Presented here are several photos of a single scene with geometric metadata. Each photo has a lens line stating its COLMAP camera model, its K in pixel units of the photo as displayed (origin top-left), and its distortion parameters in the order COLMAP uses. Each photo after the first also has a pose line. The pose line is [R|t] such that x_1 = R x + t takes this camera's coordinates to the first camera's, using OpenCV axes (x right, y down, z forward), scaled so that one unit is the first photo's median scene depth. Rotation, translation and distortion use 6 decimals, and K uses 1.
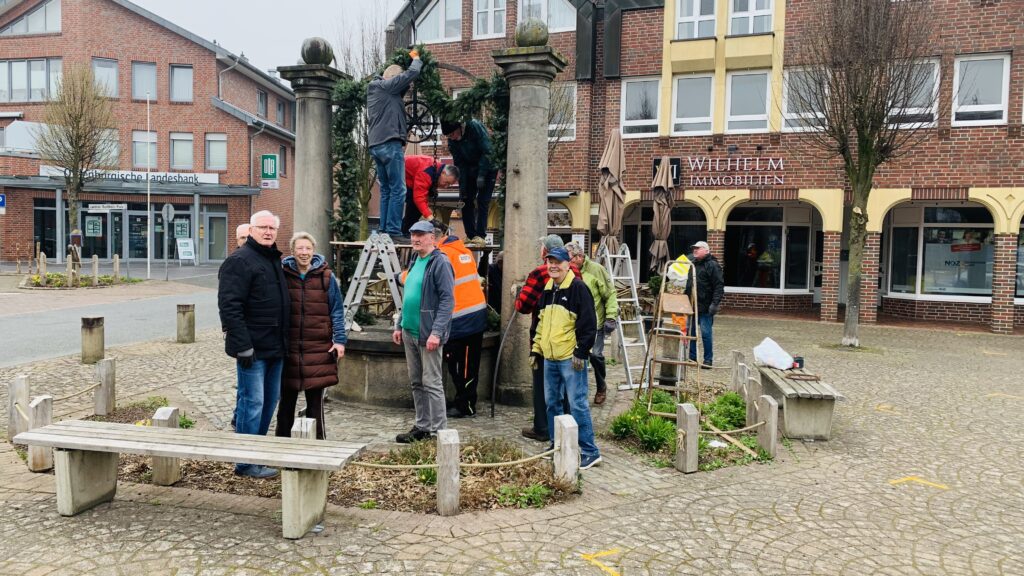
lens RADIAL K [[783.1, 0, 511.9], [0, 783.1, 284.8], [0, 0, 1]] dist [0.044446, -0.048858]
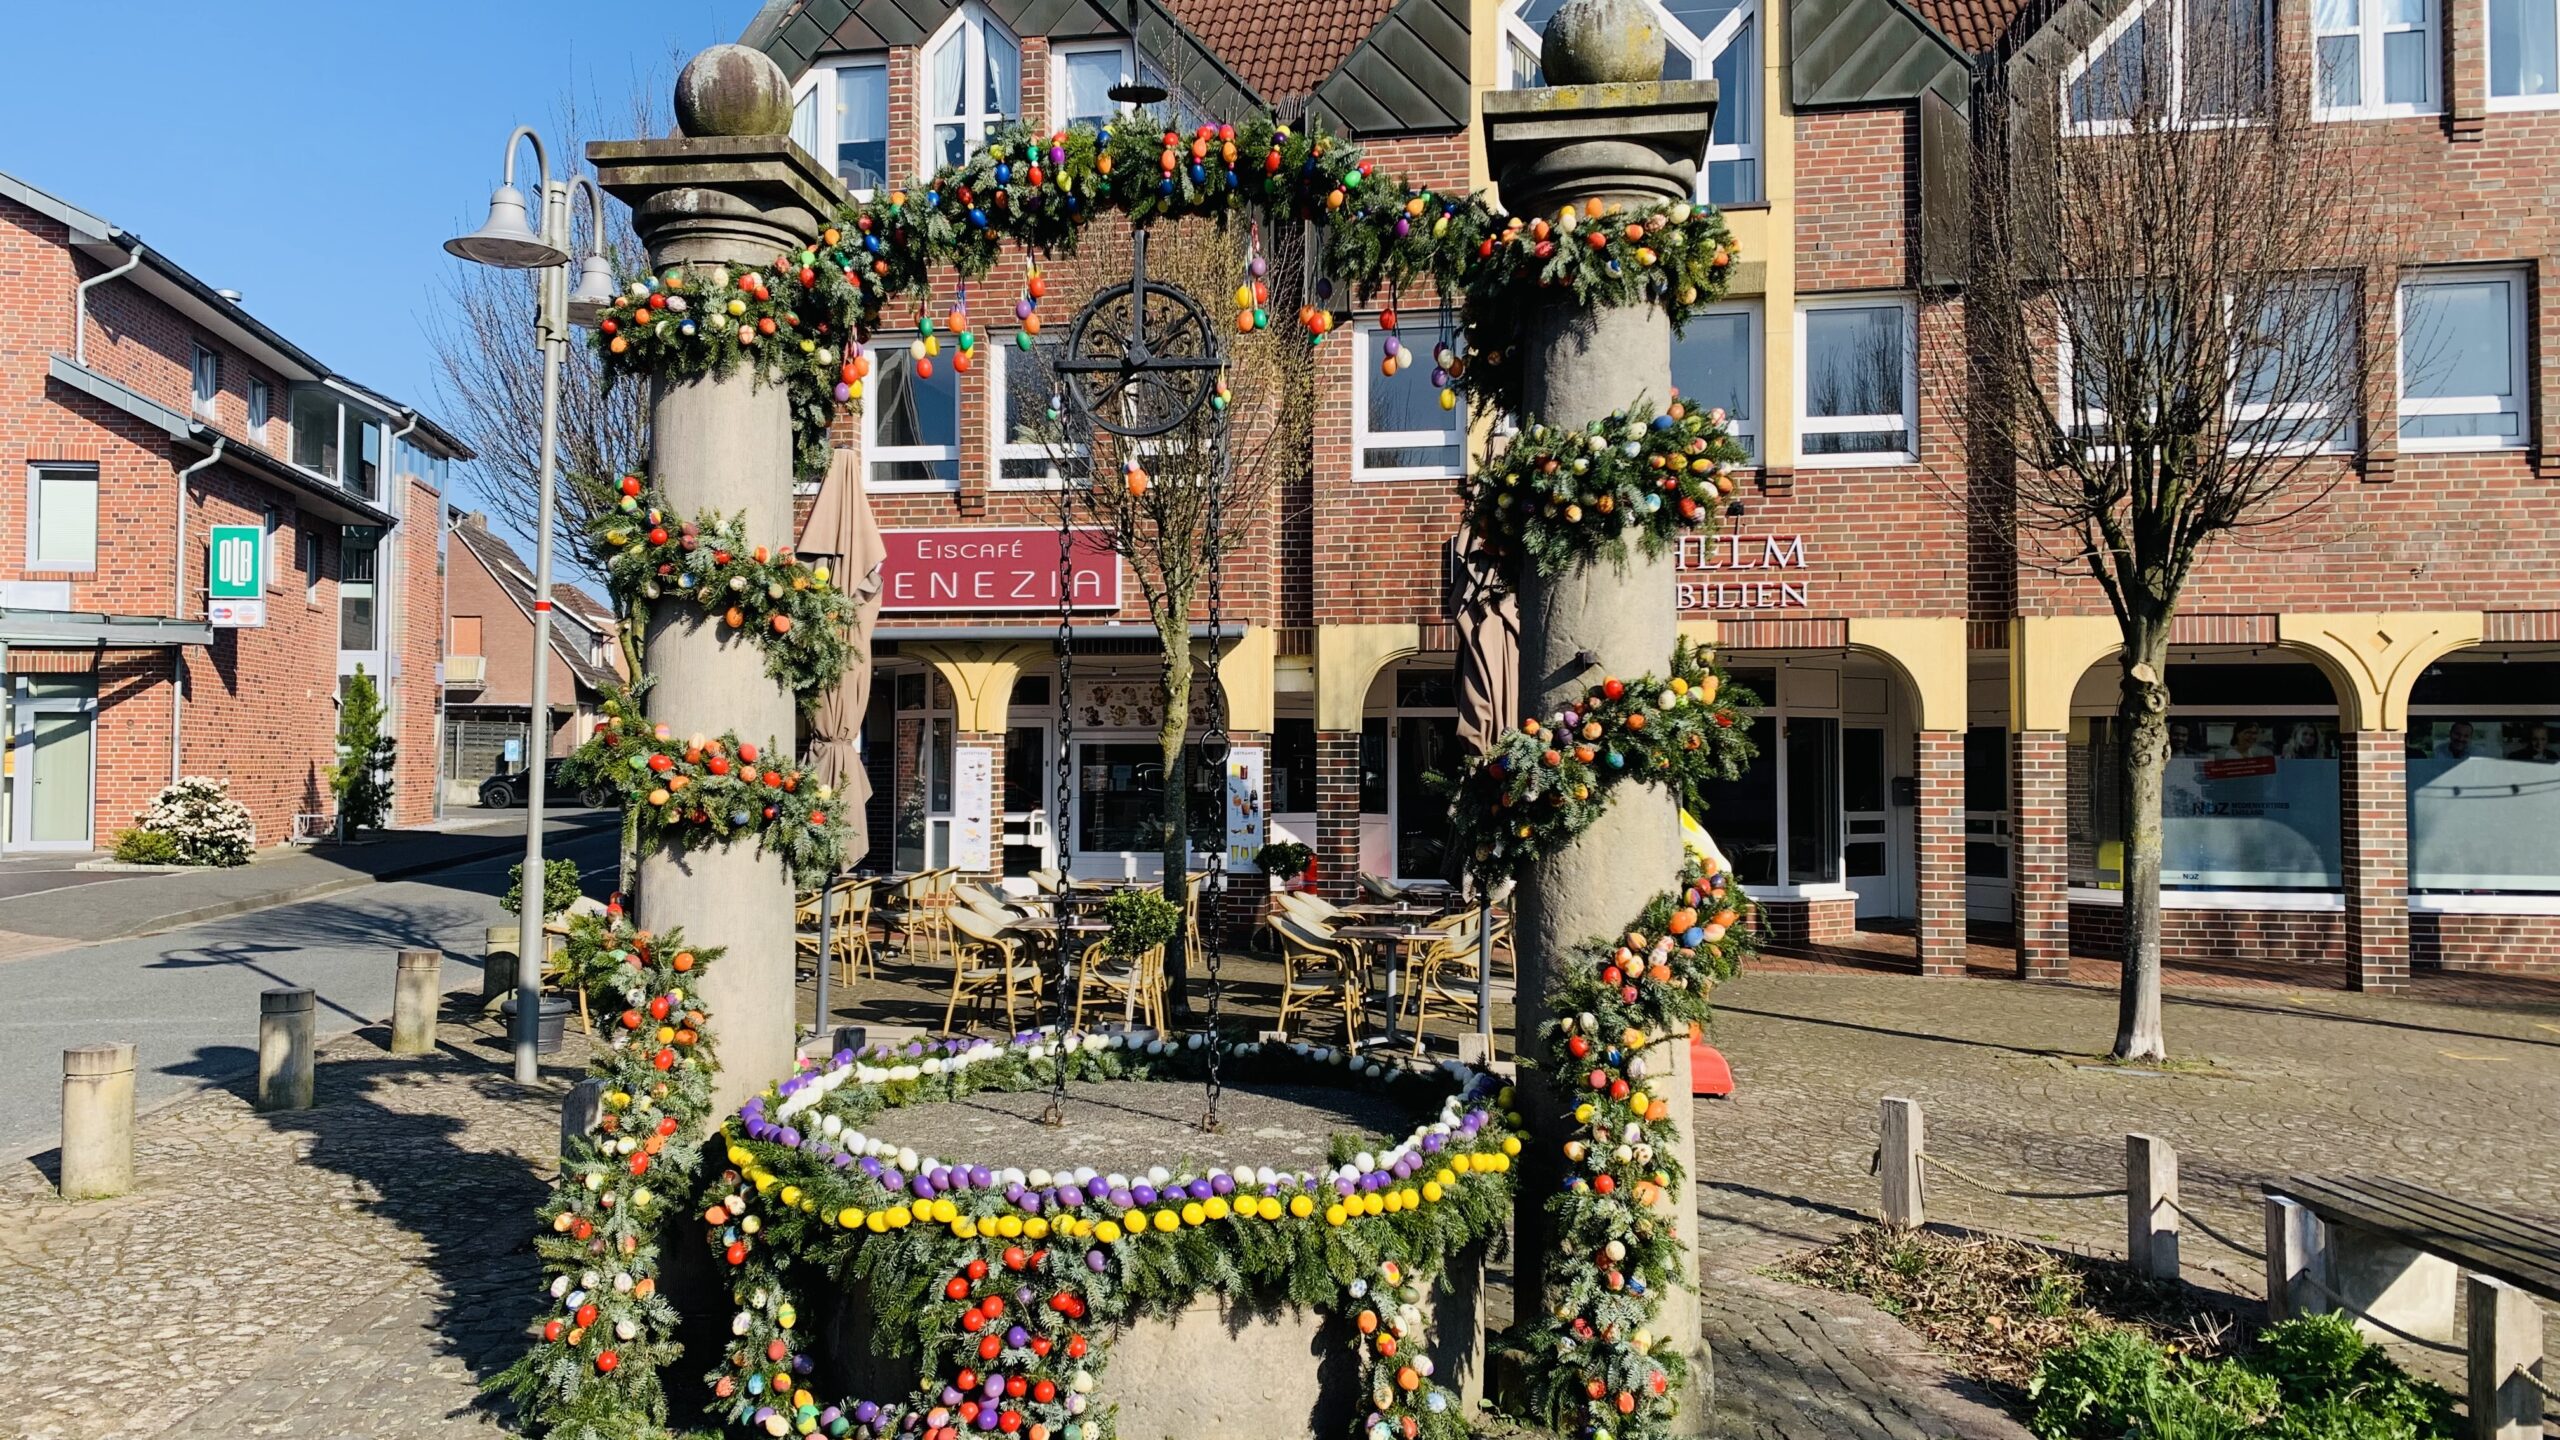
lens RADIAL K [[1957.8, 0, 1260.9], [0, 1957.8, 685.8], [0, 0, 1]] dist [0.044446, -0.048858]
pose [[0.977702, -0.010105, 0.209753, -0.100376], [0.029235, 0.995664, -0.088304, -0.015727], [-0.207951, 0.092468, 0.973759, 0.154211]]
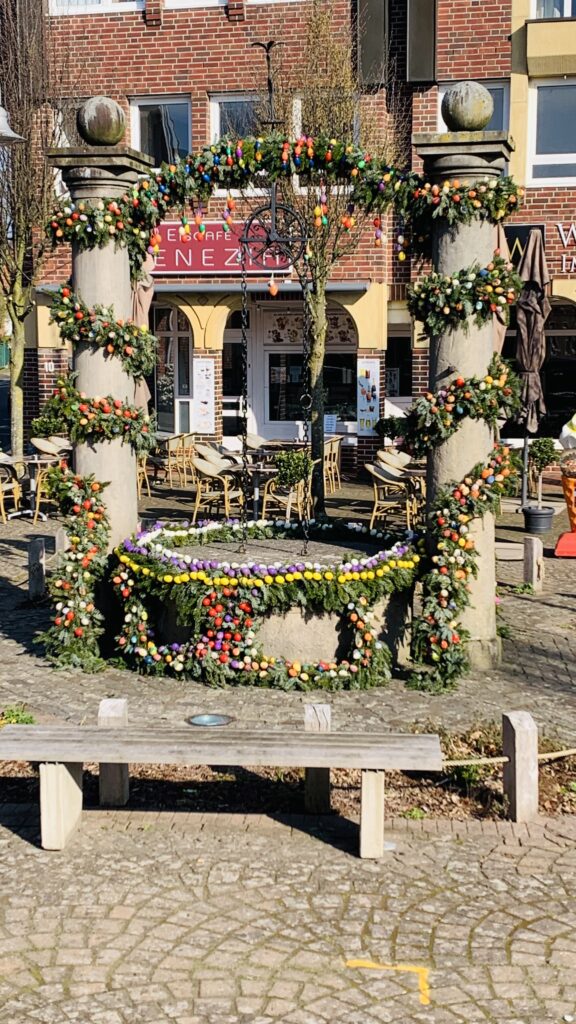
lens RADIAL K [[1508.7, 0, 291.3], [0, 1508.7, 512.5], [0, 0, 1]] dist [0.090269, 0.000000]
pose [[0.991967, -0.036377, 0.121152, -0.119360], [0.028604, 0.997456, 0.065290, -0.028455], [-0.123219, -0.061300, 0.990484, -0.107121]]
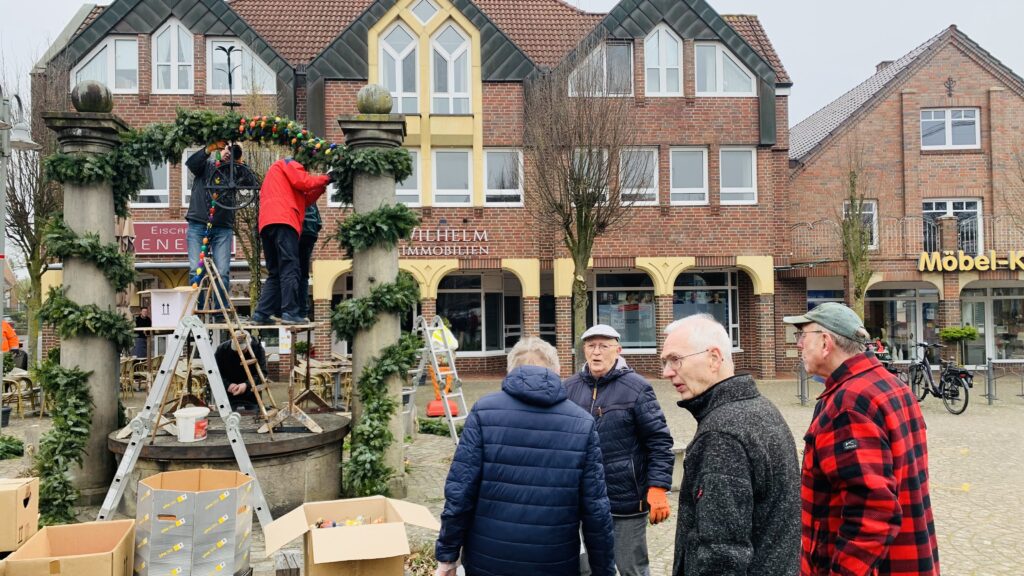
lens RADIAL K [[783.1, 0, 508.7], [0, 783.1, 285.1], [0, 0, 1]] dist [0.044446, -0.048858]
pose [[0.892641, -0.018924, 0.450372, -0.109960], [0.056998, 0.995837, -0.071128, -0.008187], [-0.447151, 0.089162, 0.890004, 0.041274]]
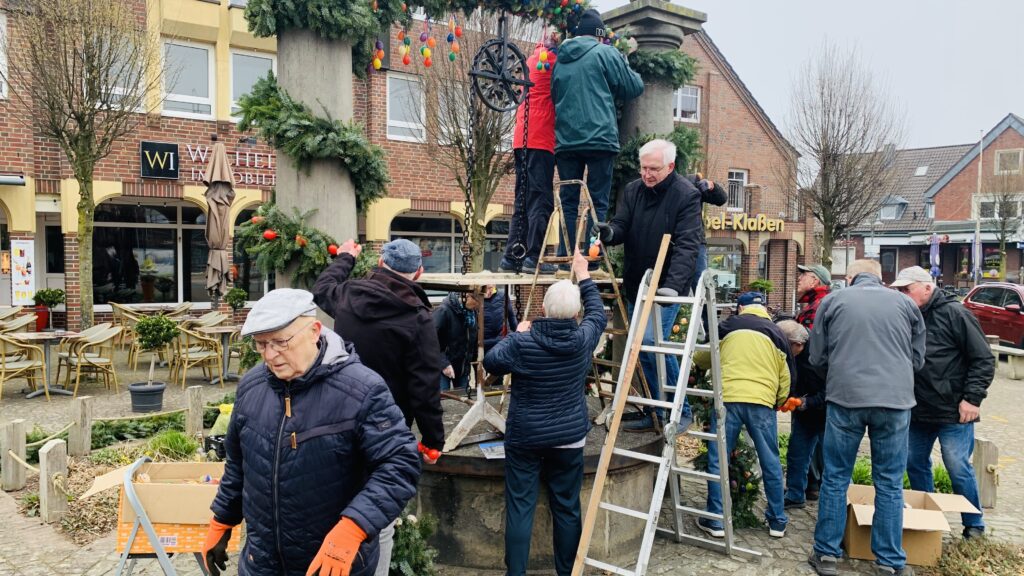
lens RADIAL K [[783.1, 0, 511.2], [0, 783.1, 292.3], [0, 0, 1]] dist [0.044446, -0.048858]
pose [[0.544948, -0.055540, 0.836629, -0.282807], [0.044651, 0.998310, 0.037189, -0.028323], [-0.837280, 0.017090, 0.546507, 0.296670]]
